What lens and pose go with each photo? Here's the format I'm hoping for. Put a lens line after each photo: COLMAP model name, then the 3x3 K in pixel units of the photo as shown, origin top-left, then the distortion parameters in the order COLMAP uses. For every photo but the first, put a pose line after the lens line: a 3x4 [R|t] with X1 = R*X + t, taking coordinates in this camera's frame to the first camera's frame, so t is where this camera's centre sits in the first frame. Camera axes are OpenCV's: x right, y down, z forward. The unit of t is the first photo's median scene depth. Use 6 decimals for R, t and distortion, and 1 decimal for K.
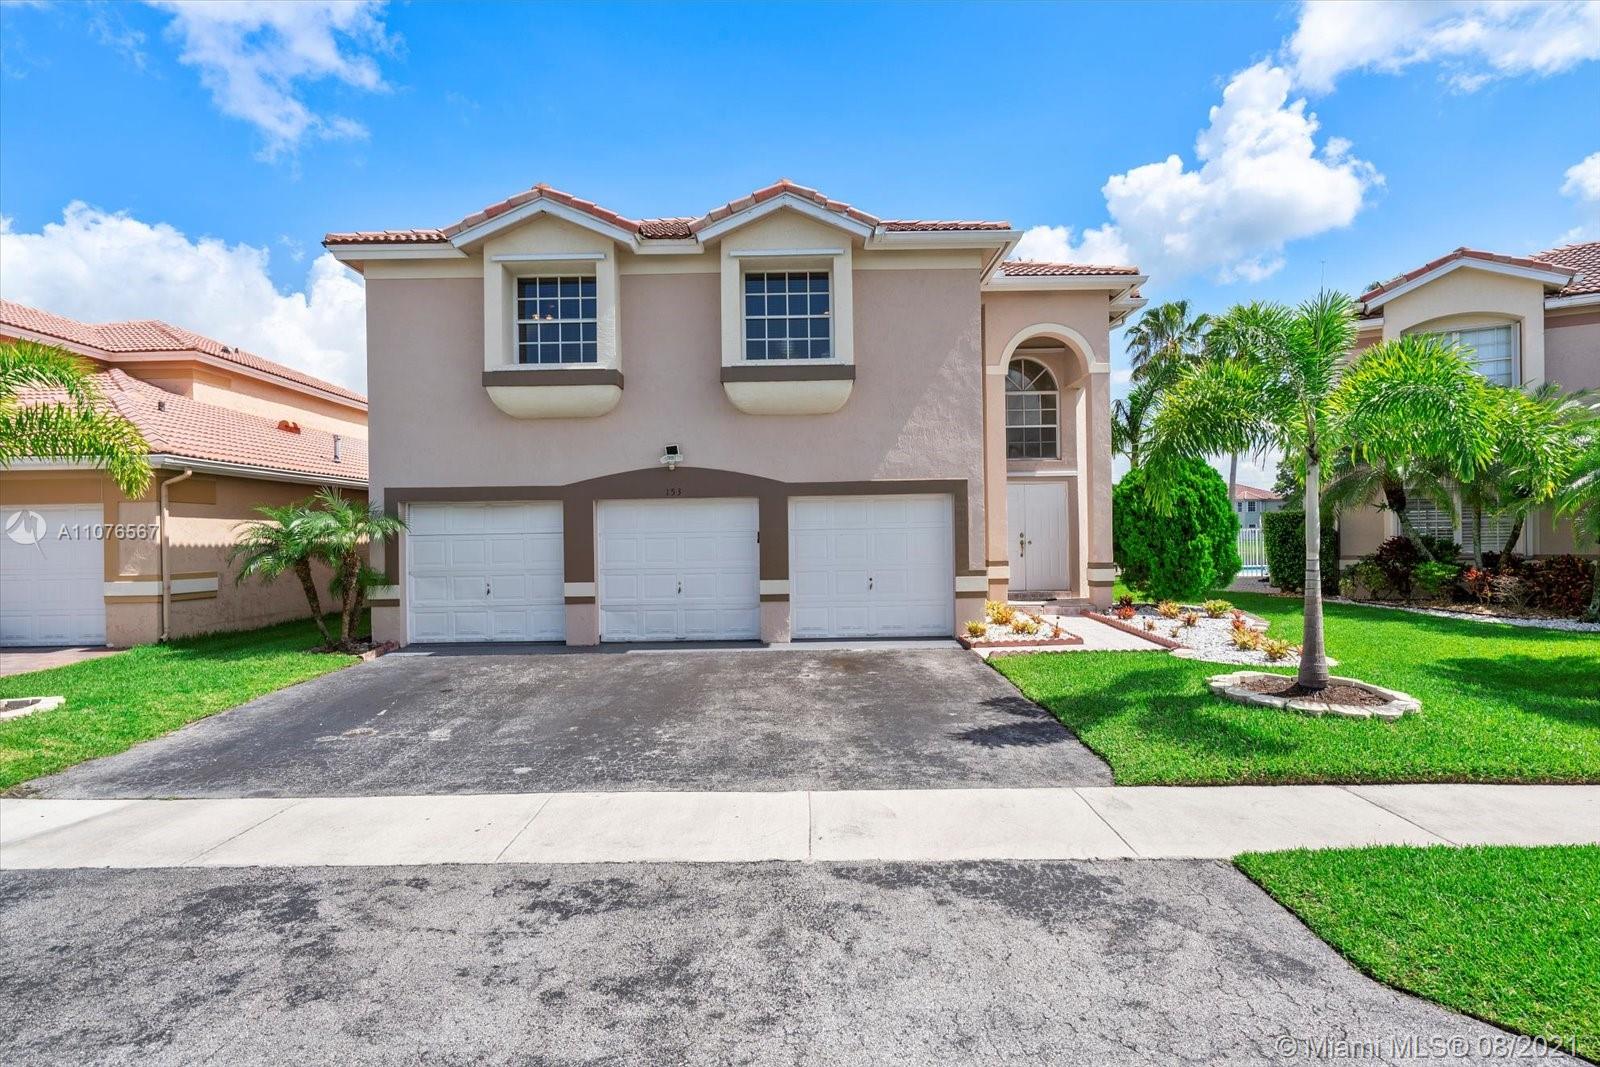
lens RADIAL K [[776.0, 0, 800.0], [0, 776.0, 533.5], [0, 0, 1]] dist [0.002734, 0.000082]
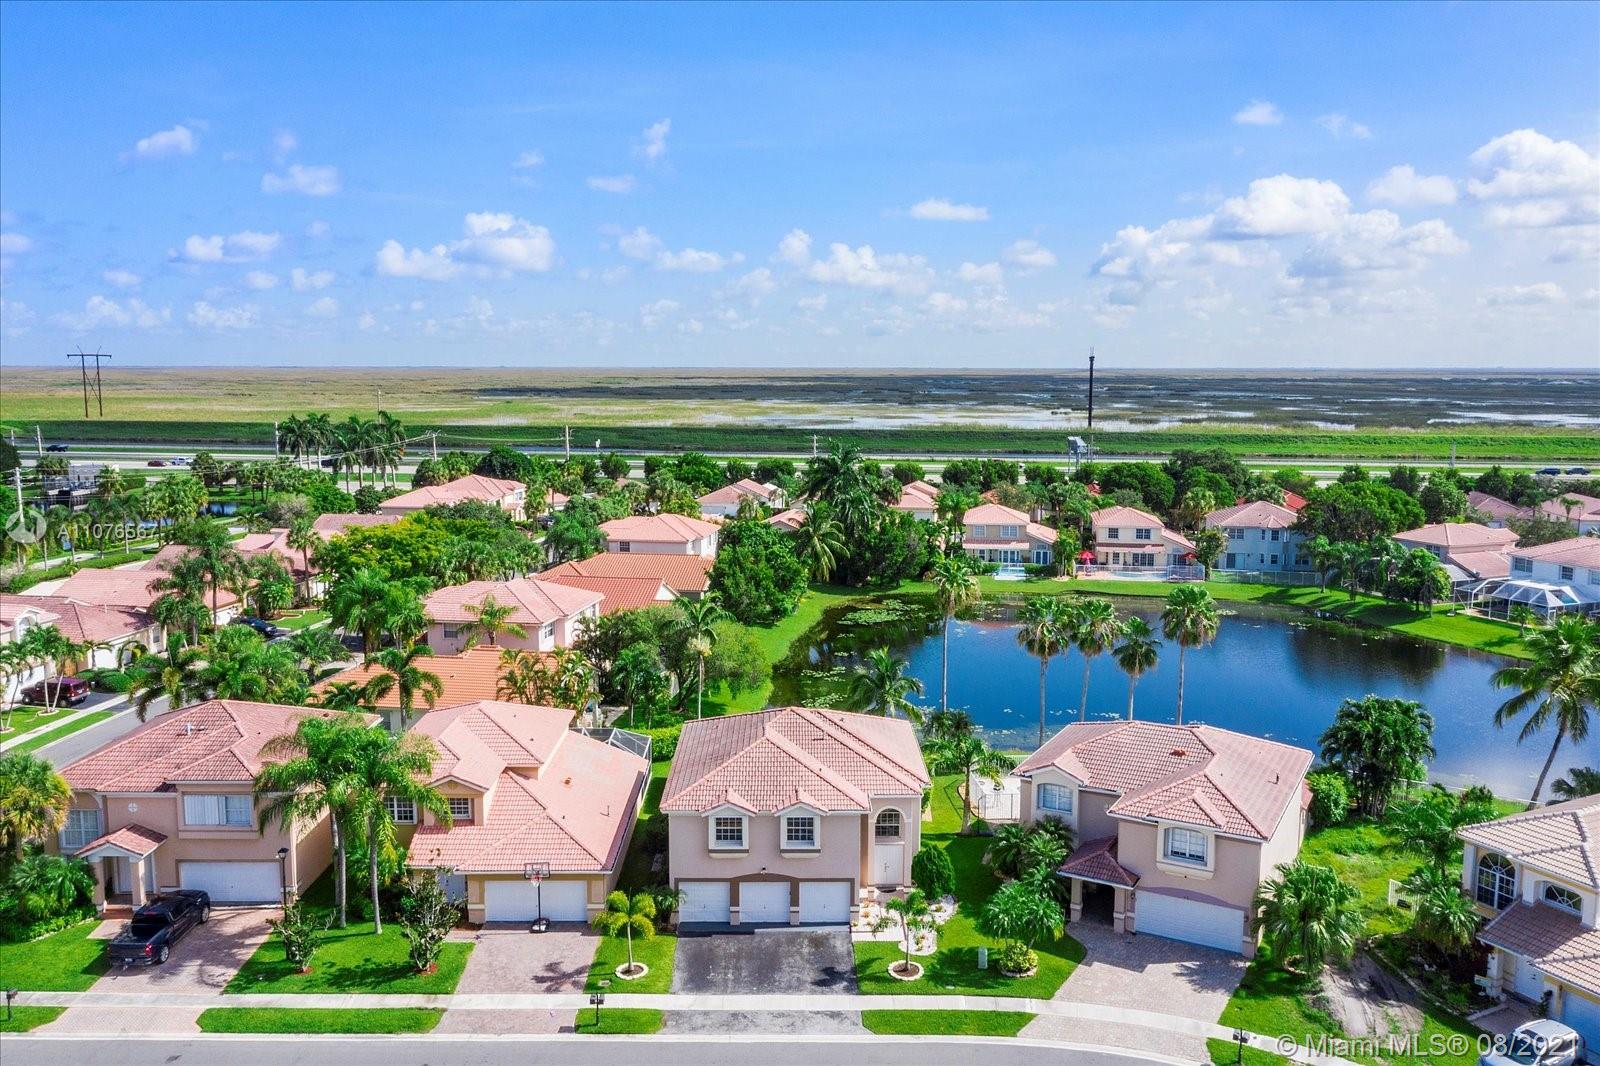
lens RADIAL K [[1162.1, 0, 802.5], [0, 1162.1, 509.4], [0, 0, 1]] dist [-0.004886, -0.000804]
pose [[0.999702, 0.015710, 0.018701, -0.121284], [-0.017830, 0.992708, 0.119218, -2.234968], [-0.016692, -0.119516, 0.992692, -3.737684]]
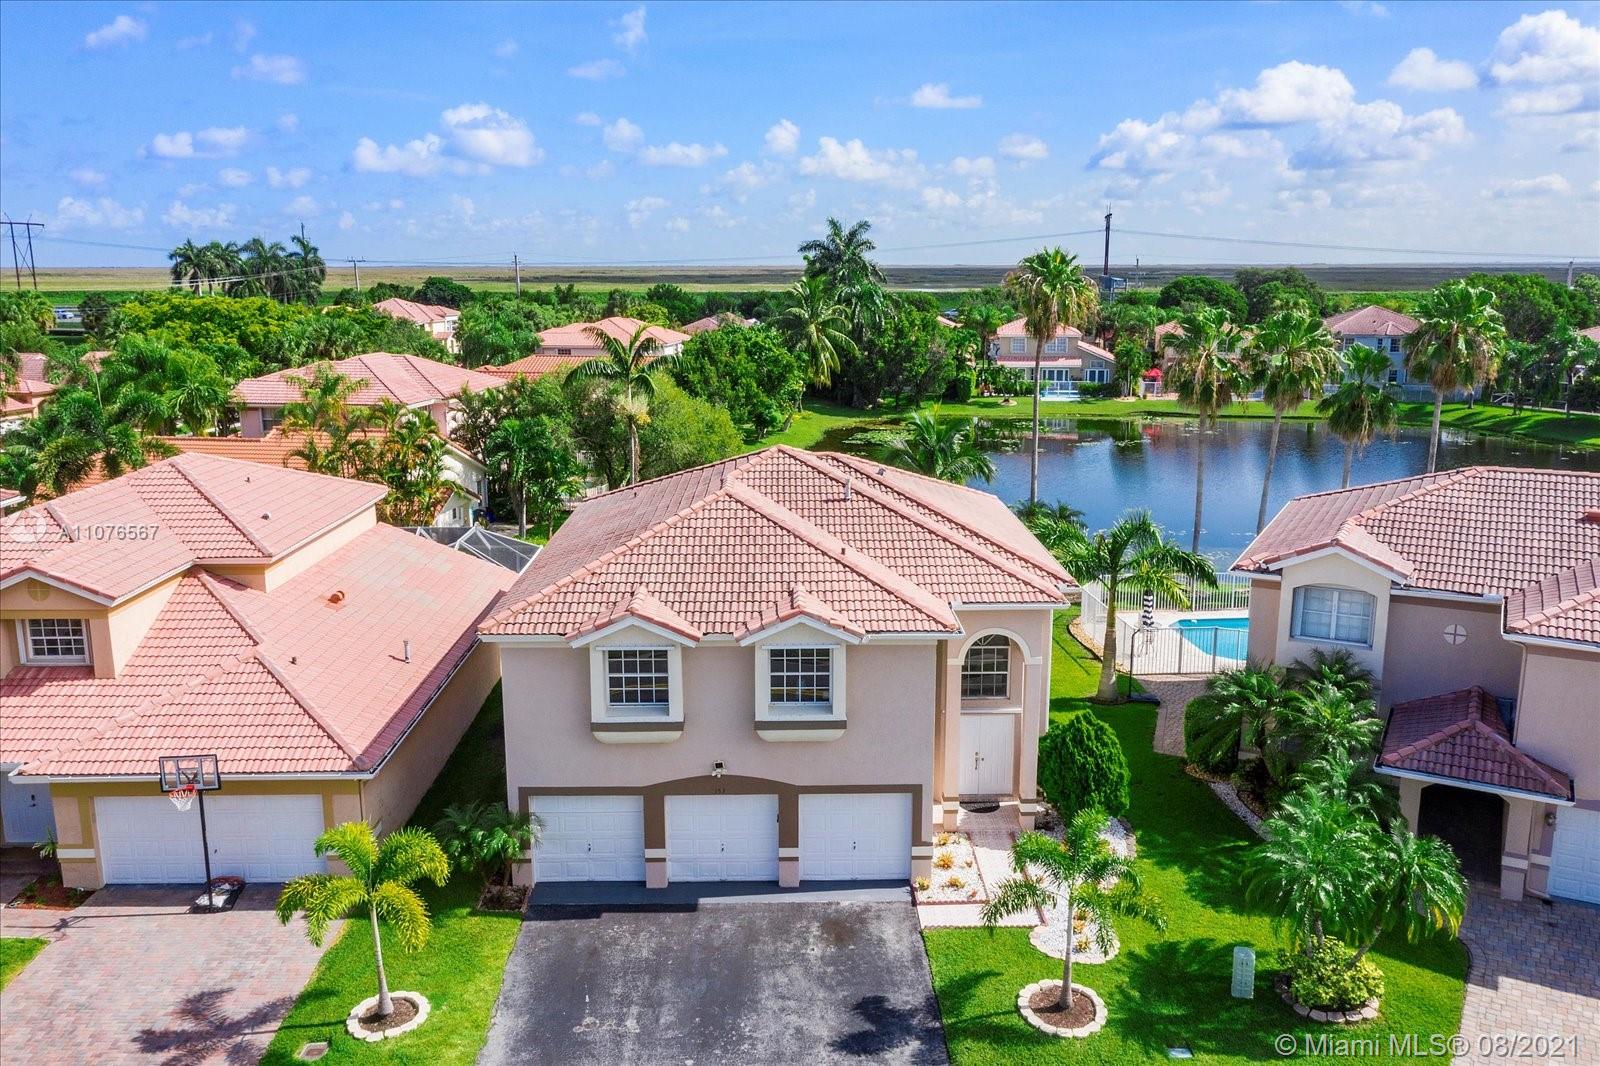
lens RADIAL K [[1195.0, 0, 804.6], [0, 1195.0, 479.3], [0, 0, 1]] dist [-0.002475, -0.001189]
pose [[0.999557, 0.008903, 0.028409, -0.075206], [-0.013969, 0.982929, 0.183452, -1.065241], [-0.026291, -0.183768, 0.982618, -1.117413]]
